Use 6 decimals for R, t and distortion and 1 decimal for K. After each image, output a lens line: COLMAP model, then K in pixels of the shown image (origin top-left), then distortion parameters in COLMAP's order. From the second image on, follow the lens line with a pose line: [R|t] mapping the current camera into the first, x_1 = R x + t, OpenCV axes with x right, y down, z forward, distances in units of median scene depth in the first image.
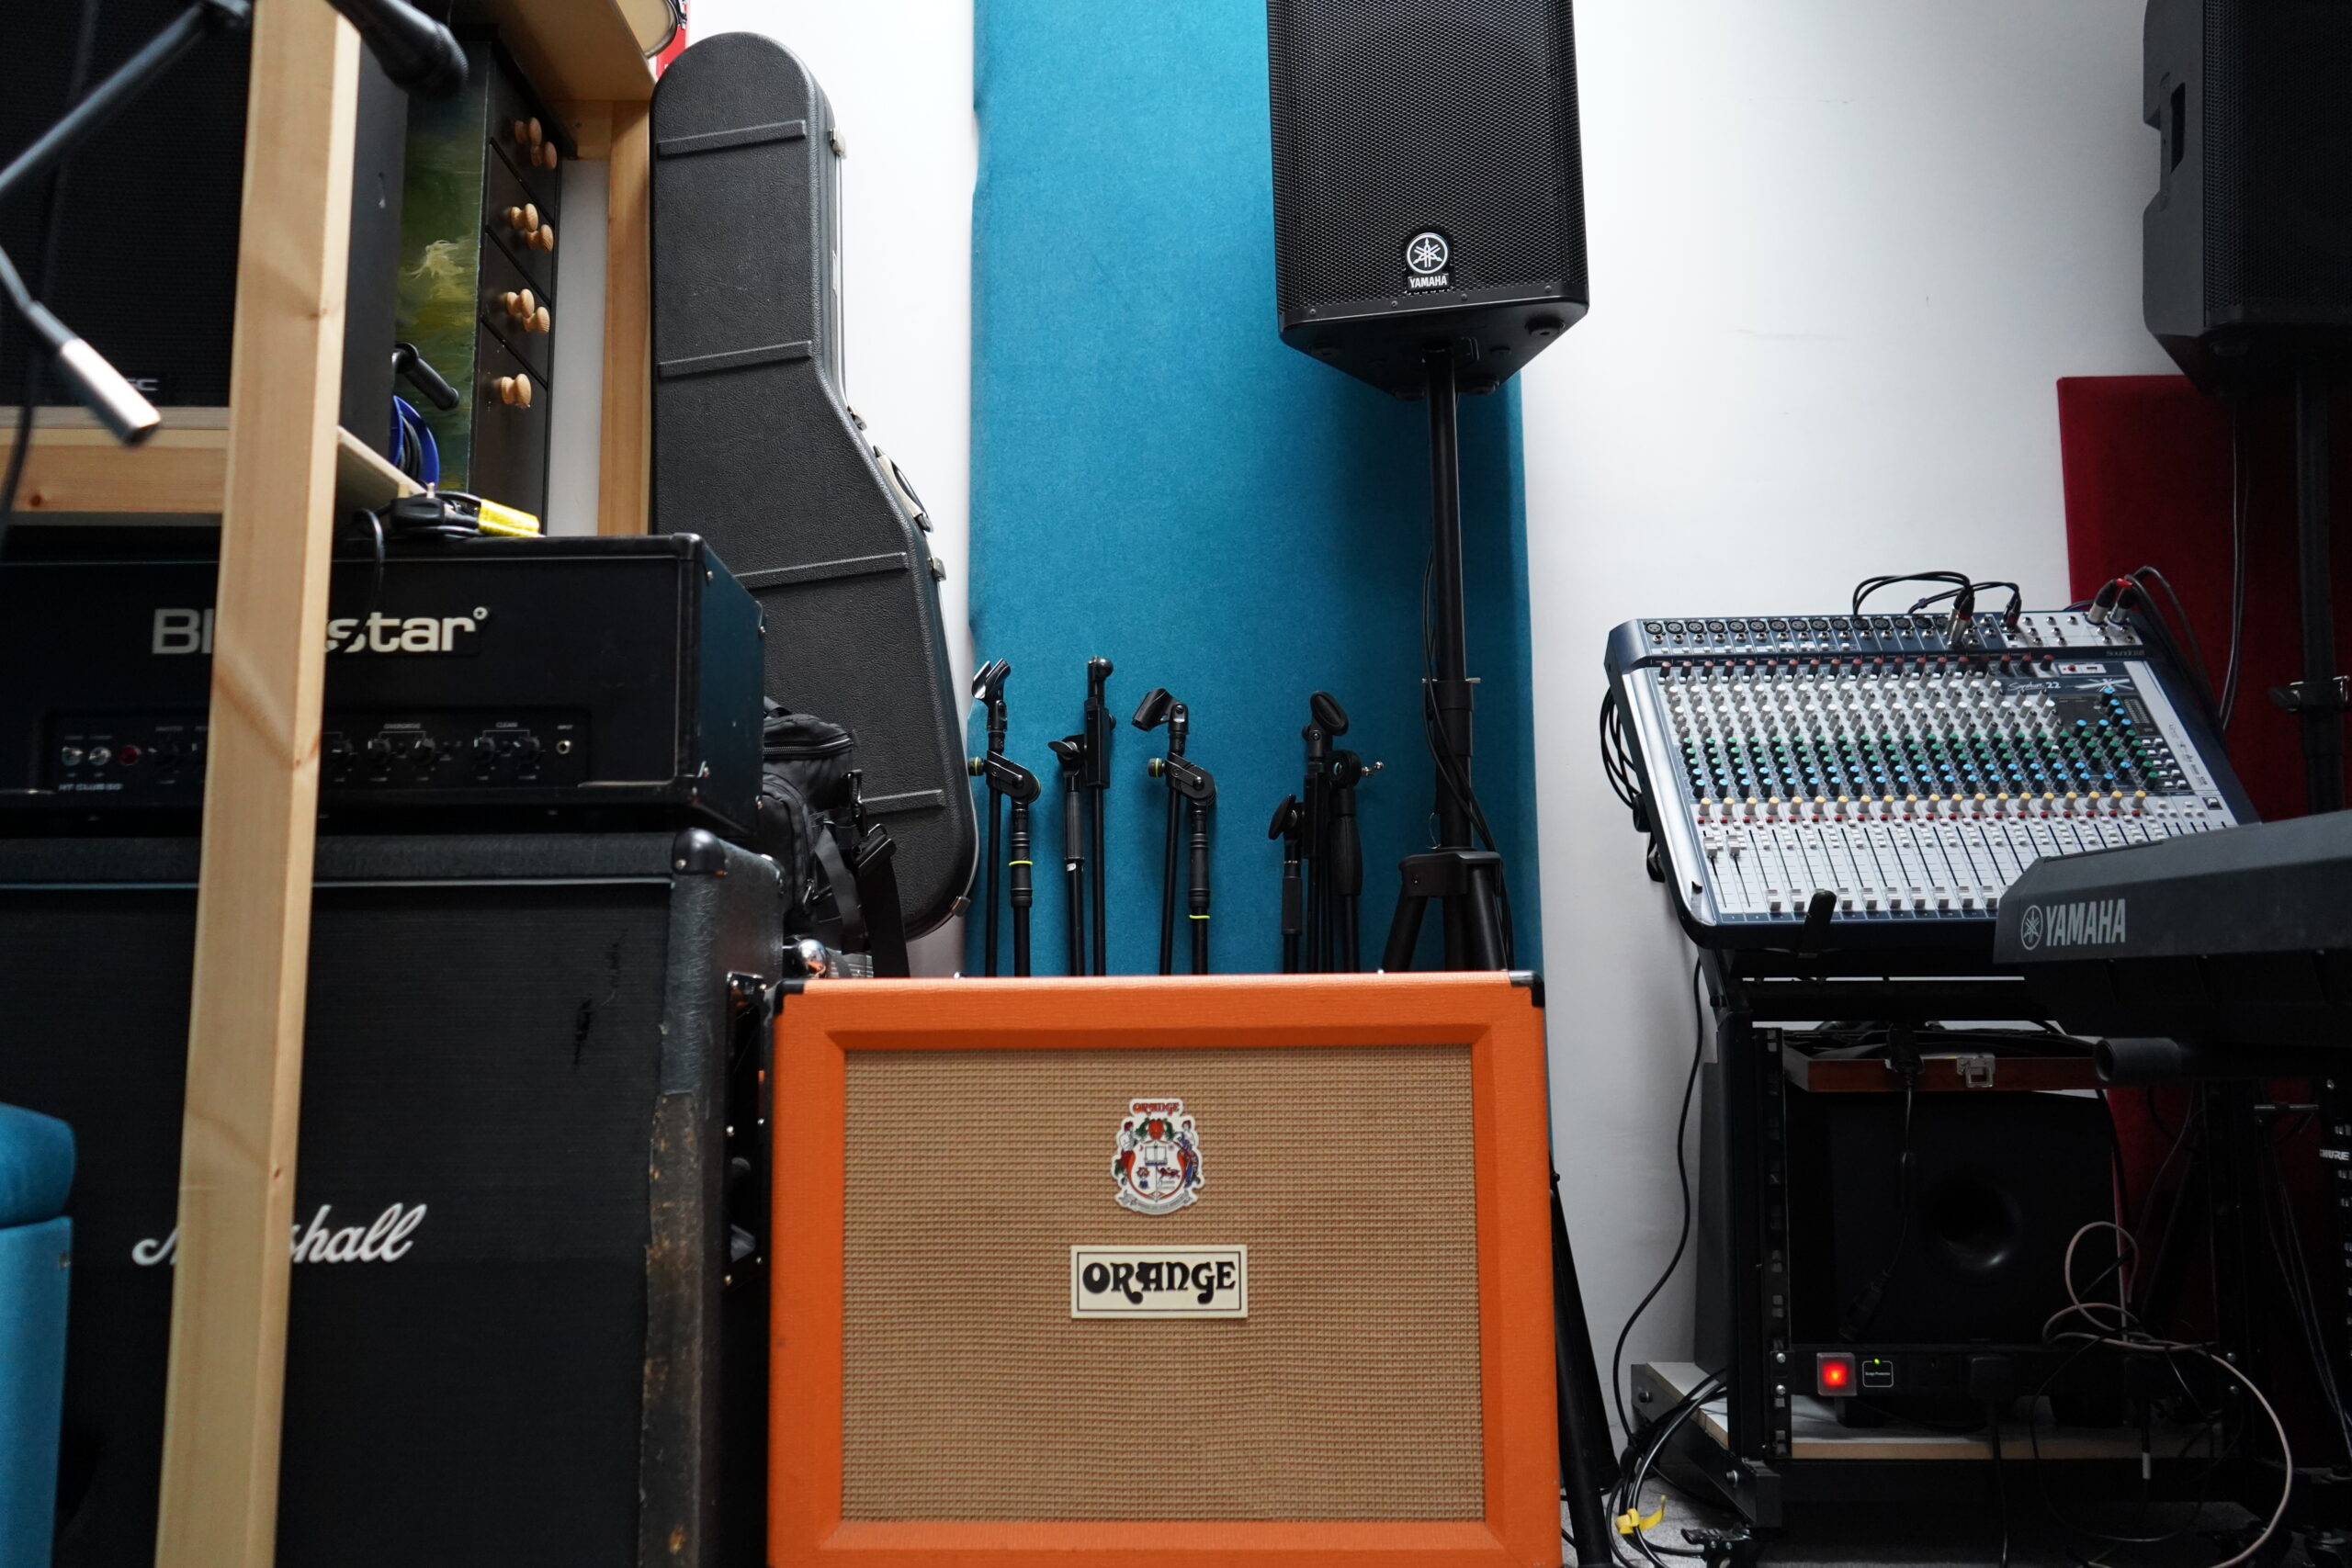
lens RADIAL K [[1861.7, 0, 1180.9], [0, 1861.7, 780.6], [0, 0, 1]] dist [-0.011705, 0.012730]
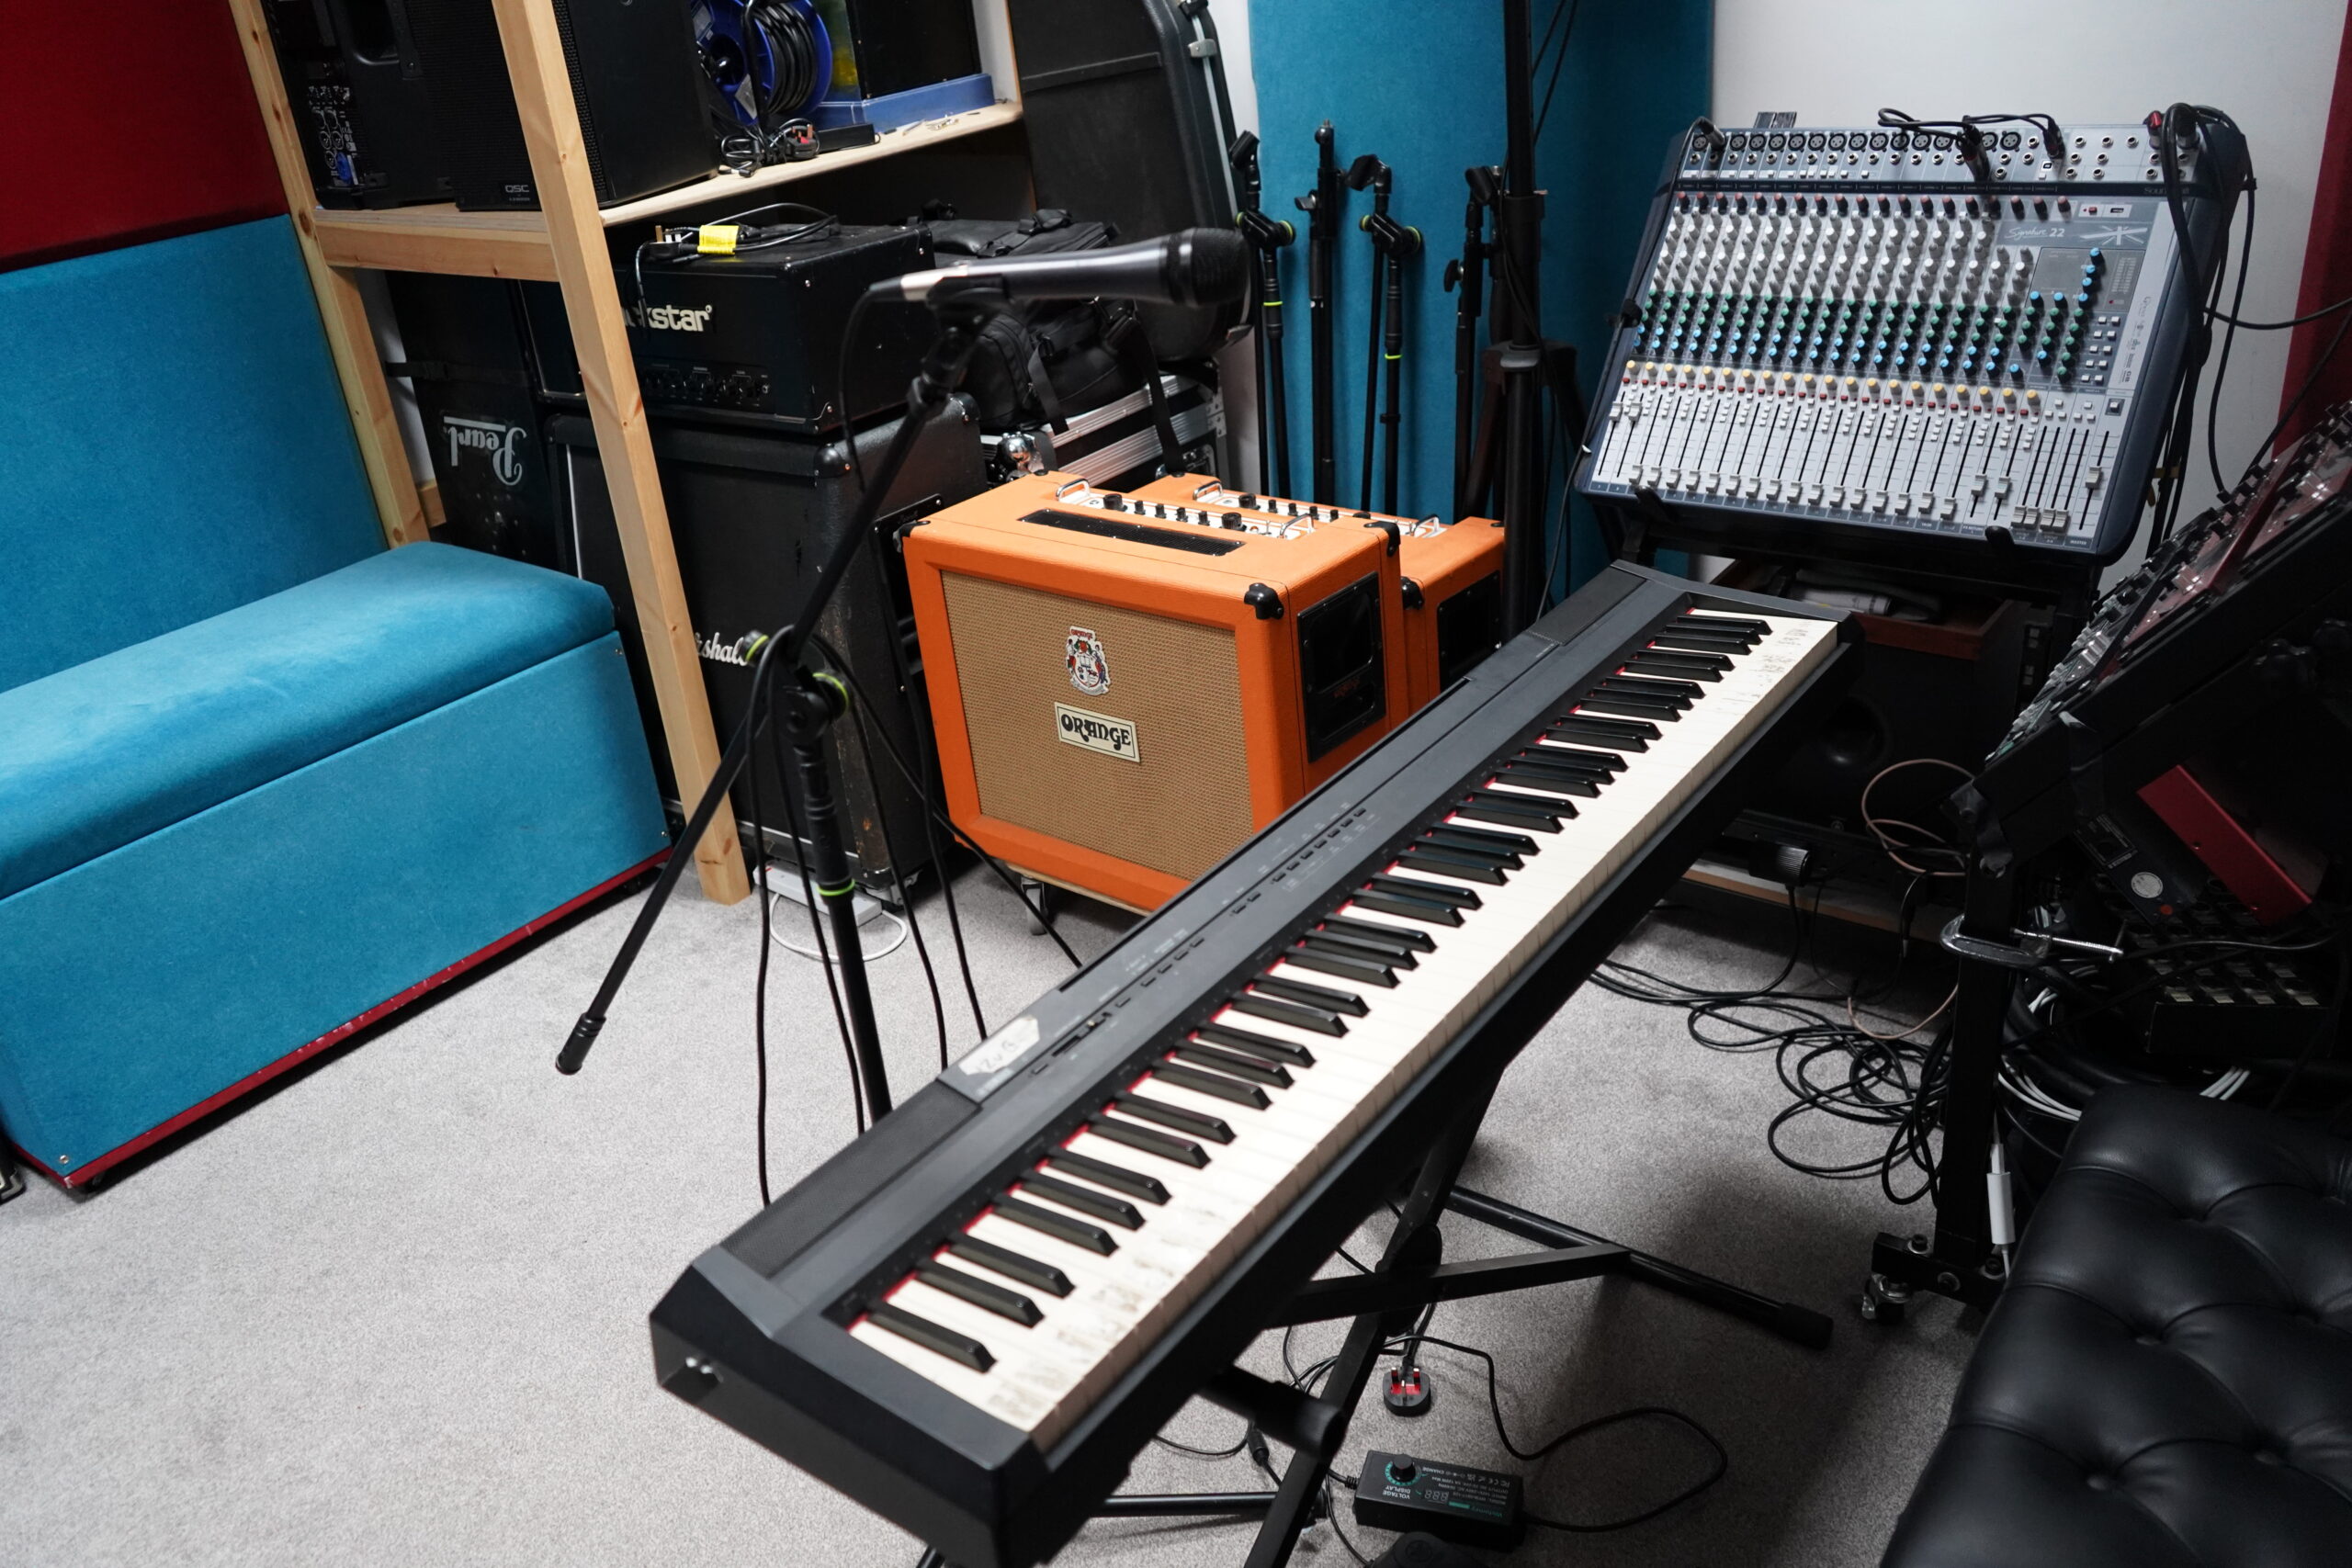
lens RADIAL K [[1861.7, 0, 1183.6], [0, 1861.7, 768.3], [0, 0, 1]] dist [-0.011705, 0.012730]
pose [[0.786137, 0.203031, -0.583753, 0.776226], [0.167323, 0.839318, 0.517250, -0.411625], [0.594973, -0.504305, 0.625847, 0.009005]]
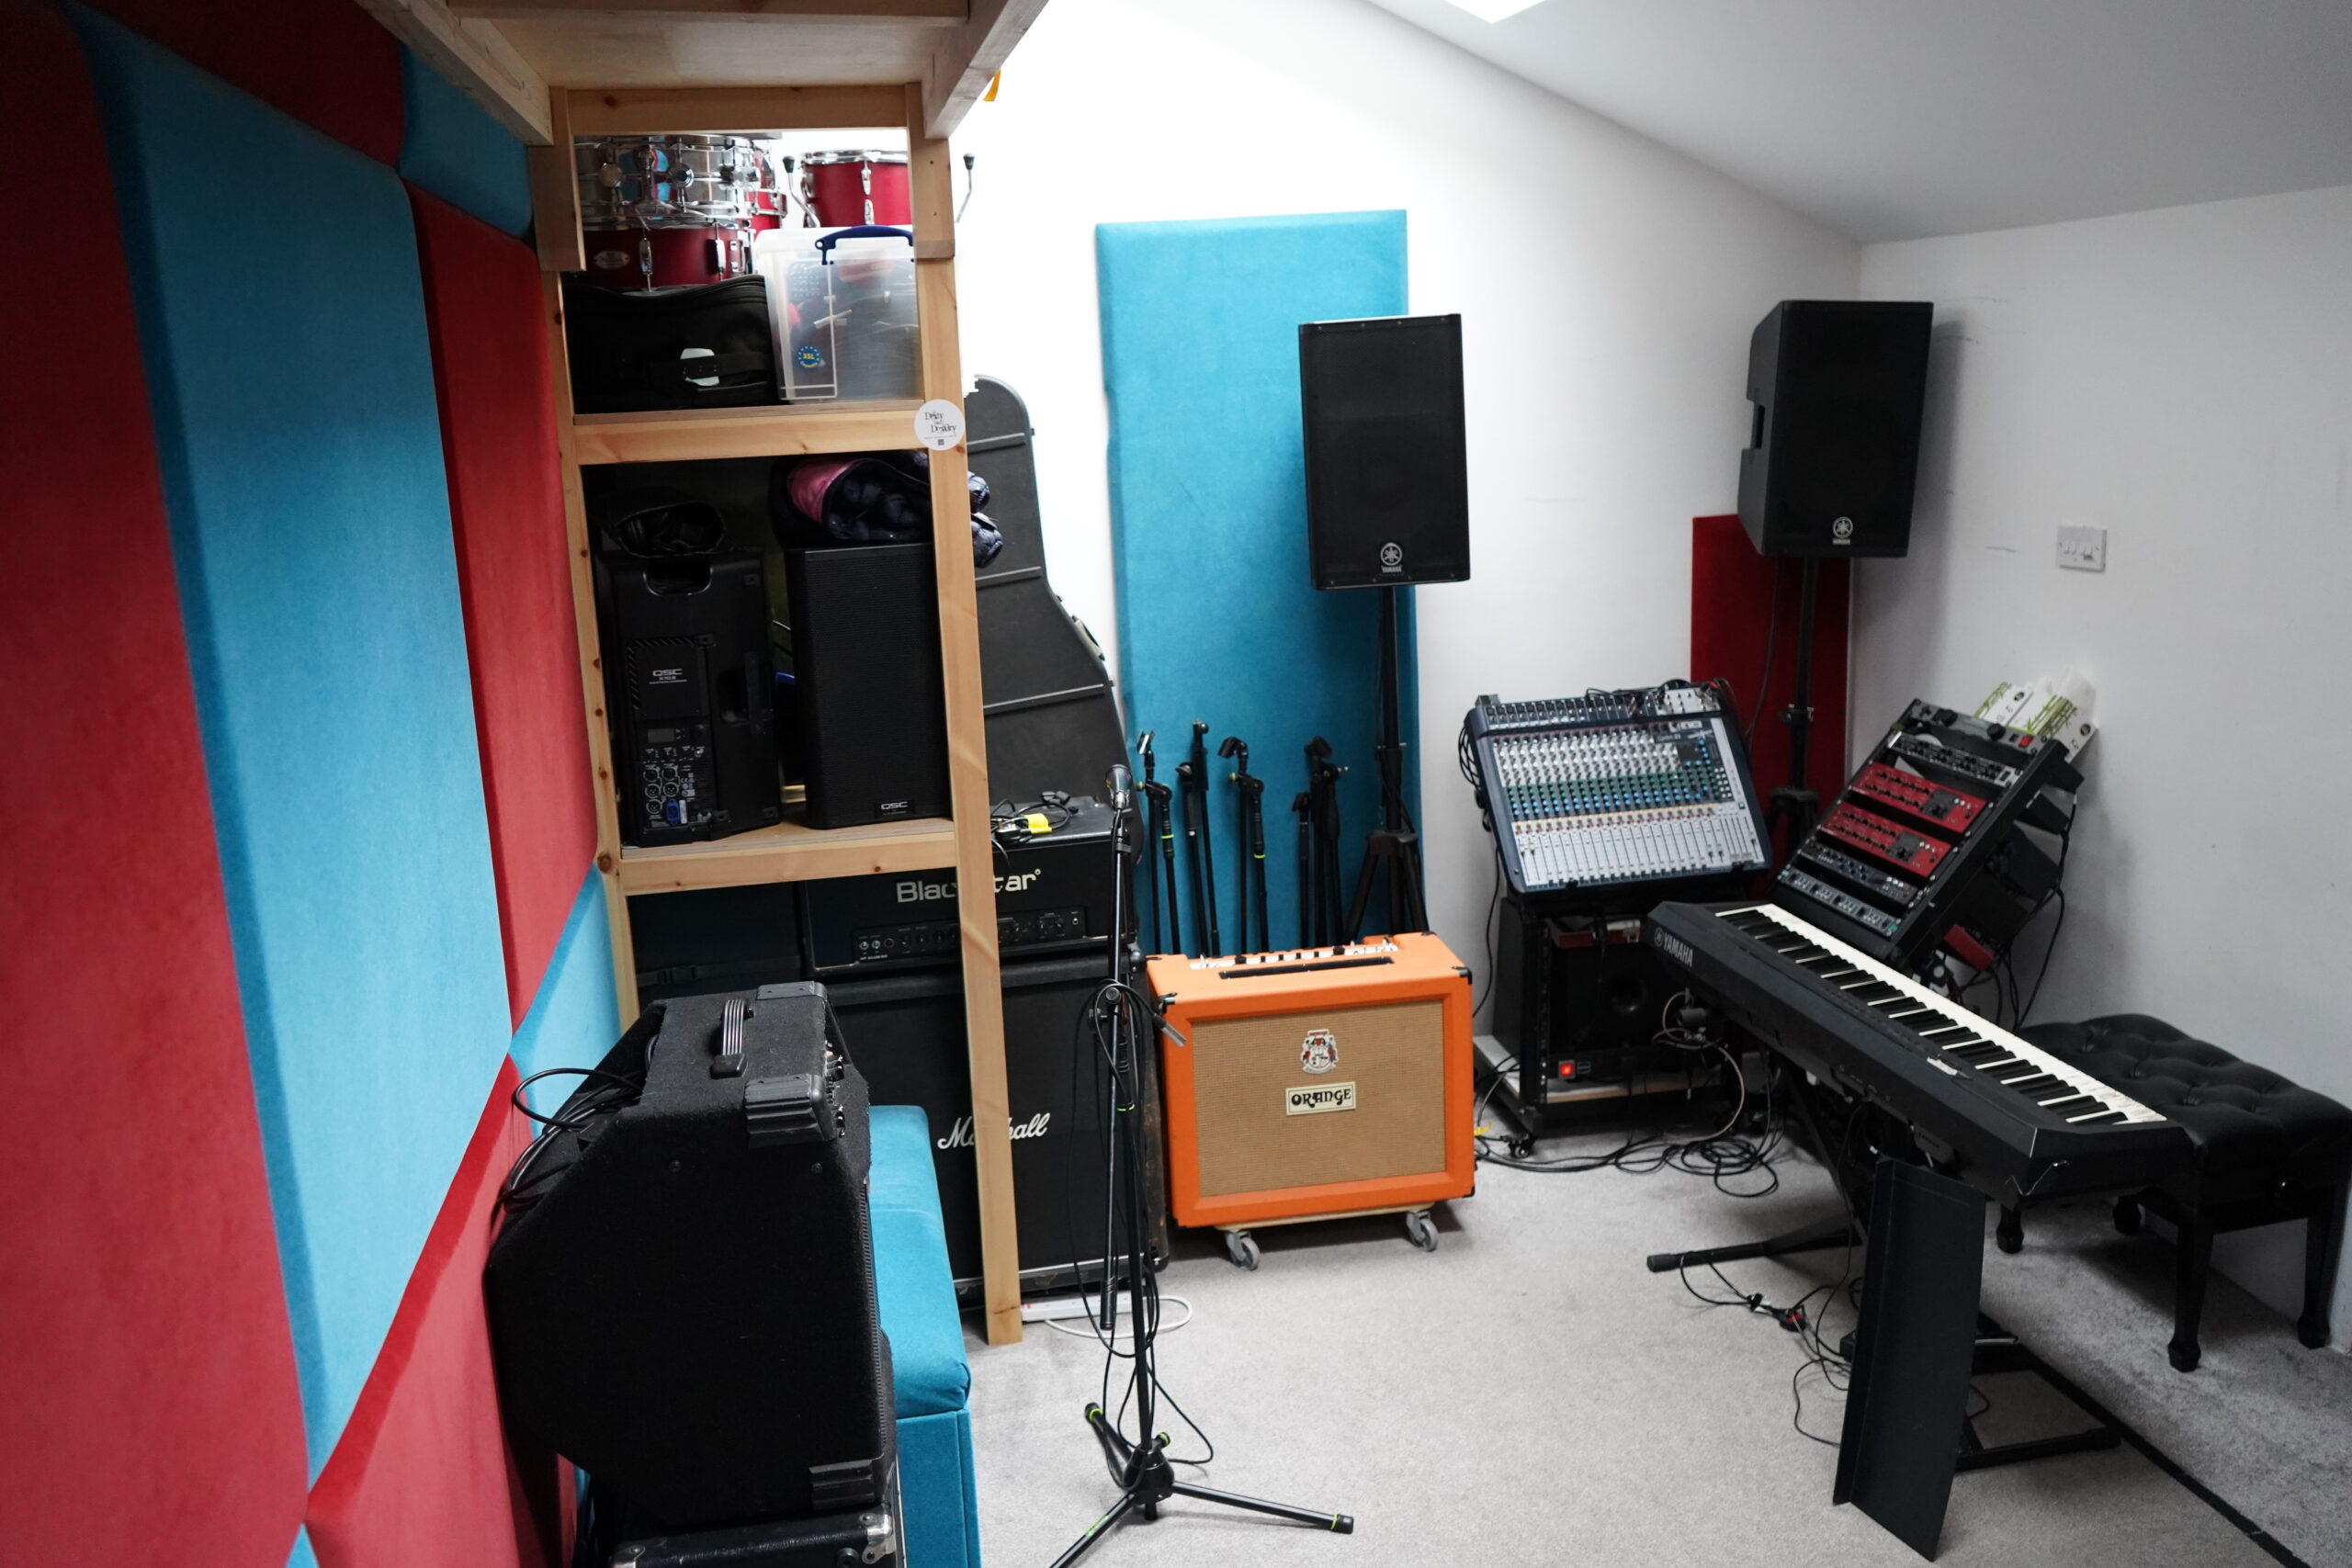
lens RADIAL K [[1861.7, 0, 1185.3], [0, 1861.7, 782.6], [0, 0, 1]] dist [-0.011705, 0.012730]
pose [[0.982262, -0.076570, 0.171167, -0.452469], [0.016337, 0.944303, 0.328673, -0.737205], [-0.186800, -0.320046, 0.928804, -0.887171]]
